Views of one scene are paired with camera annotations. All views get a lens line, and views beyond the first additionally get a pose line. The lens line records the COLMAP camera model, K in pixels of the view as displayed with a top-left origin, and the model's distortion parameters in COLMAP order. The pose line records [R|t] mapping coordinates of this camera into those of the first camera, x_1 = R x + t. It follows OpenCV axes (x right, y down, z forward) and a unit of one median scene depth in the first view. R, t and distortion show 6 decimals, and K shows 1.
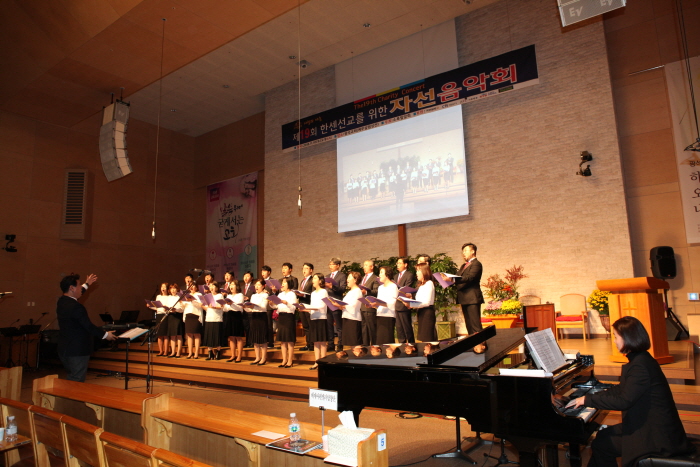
lens RADIAL K [[485.5, 0, 353.0], [0, 485.5, 233.7], [0, 0, 1]] dist [-0.095174, 0.070040]
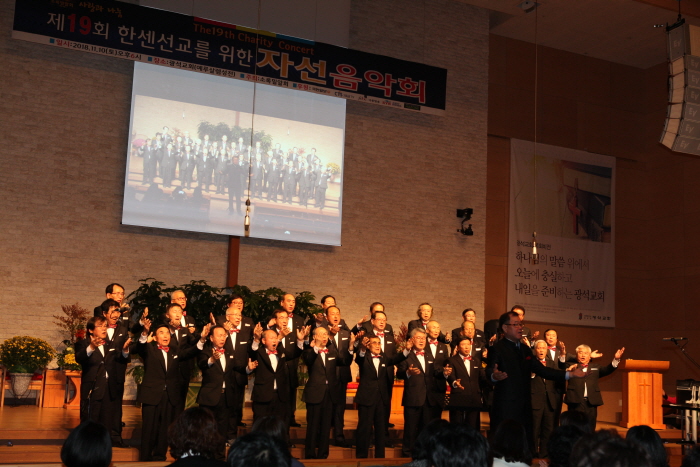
lens RADIAL K [[892.3, 0, 355.6], [0, 892.3, 234.9], [0, 0, 1]] dist [0.009562, 0.000000]
pose [[0.469521, 0.170469, 0.866309, -0.959946], [-0.184233, 0.978502, -0.092695, 0.067911], [-0.863486, -0.116081, 0.490833, 0.290004]]
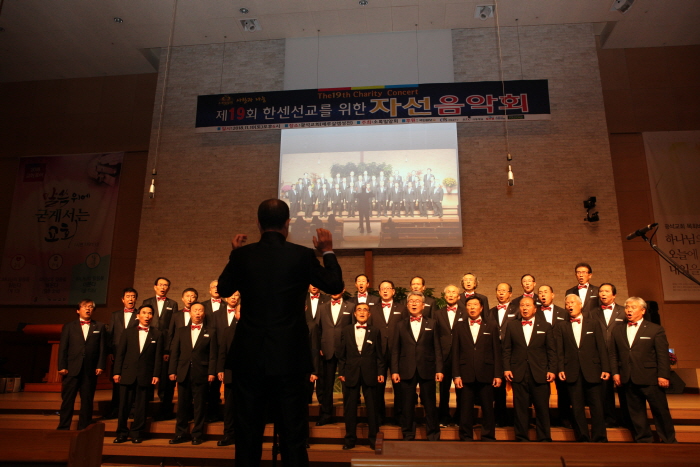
lens RADIAL K [[532.2, 0, 354.2], [0, 532.2, 233.8], [0, 0, 1]] dist [-0.085818, 0.068803]
pose [[0.864748, 0.156399, 0.477232, -0.379504], [-0.104301, 0.985481, -0.133969, 0.083690], [-0.491256, 0.066073, 0.868506, 0.269334]]
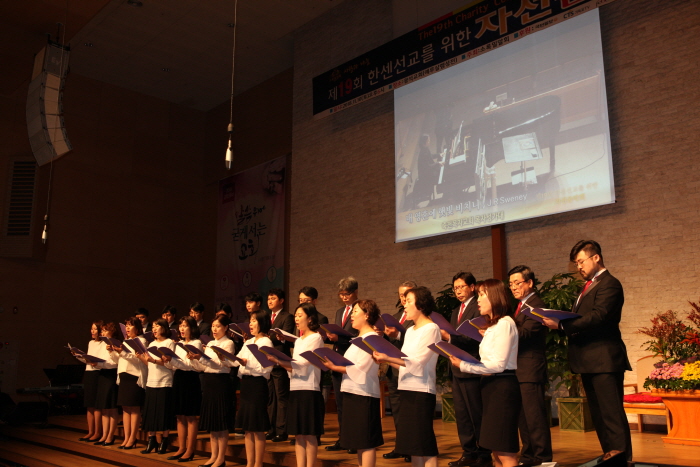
lens RADIAL K [[658.8, 0, 351.1], [0, 658.8, 231.1], [0, 0, 1]] dist [-0.036509, 0.000000]
pose [[0.983149, -0.012474, -0.182380, 0.078073], [0.003813, 0.998851, -0.047764, 0.026721], [0.182766, 0.046263, 0.982067, 0.209829]]
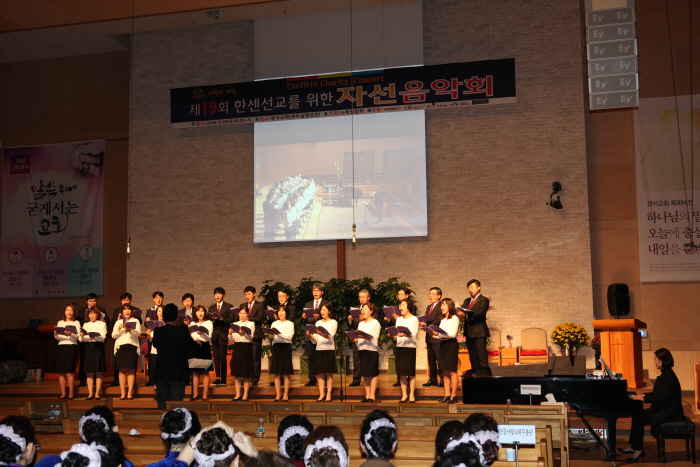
lens RADIAL K [[868.6, 0, 354.5], [0, 868.6, 233.9], [0, 0, 1]] dist [-0.005762, 0.000000]
pose [[0.931072, 0.054638, 0.360722, -0.458715], [-0.066464, 0.997579, 0.020451, -0.066448], [-0.358731, -0.043017, 0.932449, -0.440128]]
